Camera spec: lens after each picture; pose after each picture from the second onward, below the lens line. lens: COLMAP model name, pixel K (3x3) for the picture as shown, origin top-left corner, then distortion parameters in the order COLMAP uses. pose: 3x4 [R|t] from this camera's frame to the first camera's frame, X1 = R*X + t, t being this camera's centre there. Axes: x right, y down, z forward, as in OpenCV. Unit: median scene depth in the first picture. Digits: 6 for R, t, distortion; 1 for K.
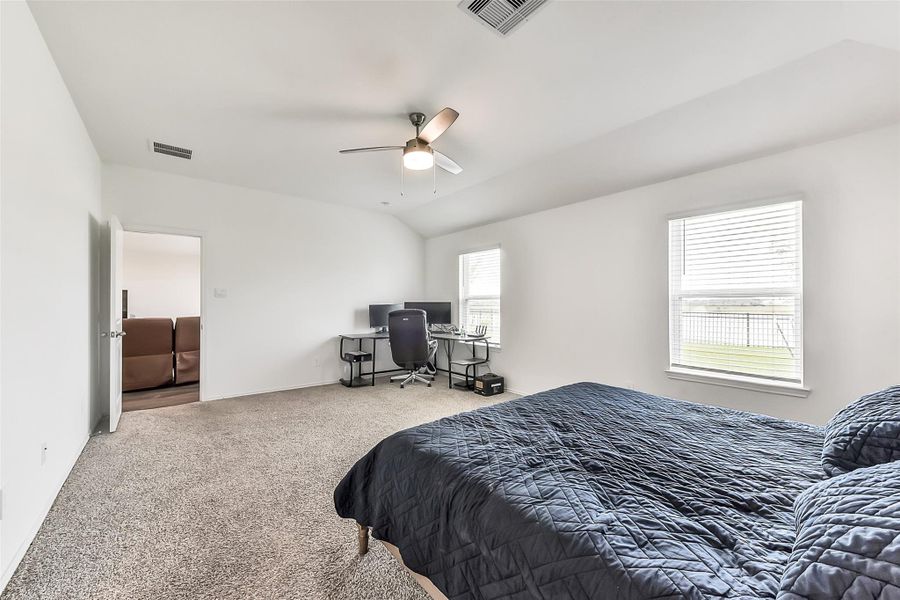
lens RADIAL K [[355.0, 0, 447.4], [0, 355.0, 302.4], [0, 0, 1]] dist [-0.001204, -0.000053]
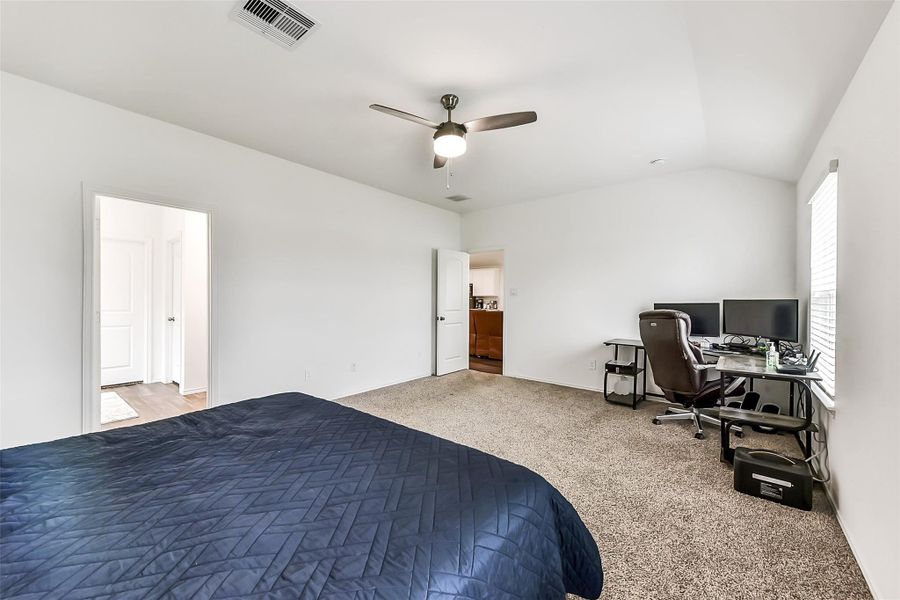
lens RADIAL K [[355.0, 0, 449.7], [0, 355.0, 300.0], [0, 0, 1]] dist [-0.001204, -0.000053]
pose [[0.220149, 0.001953, -0.975464, 0.471150], [-0.007457, 0.999972, 0.000319, 0.002611], [0.975438, 0.007204, 0.220157, 0.471820]]
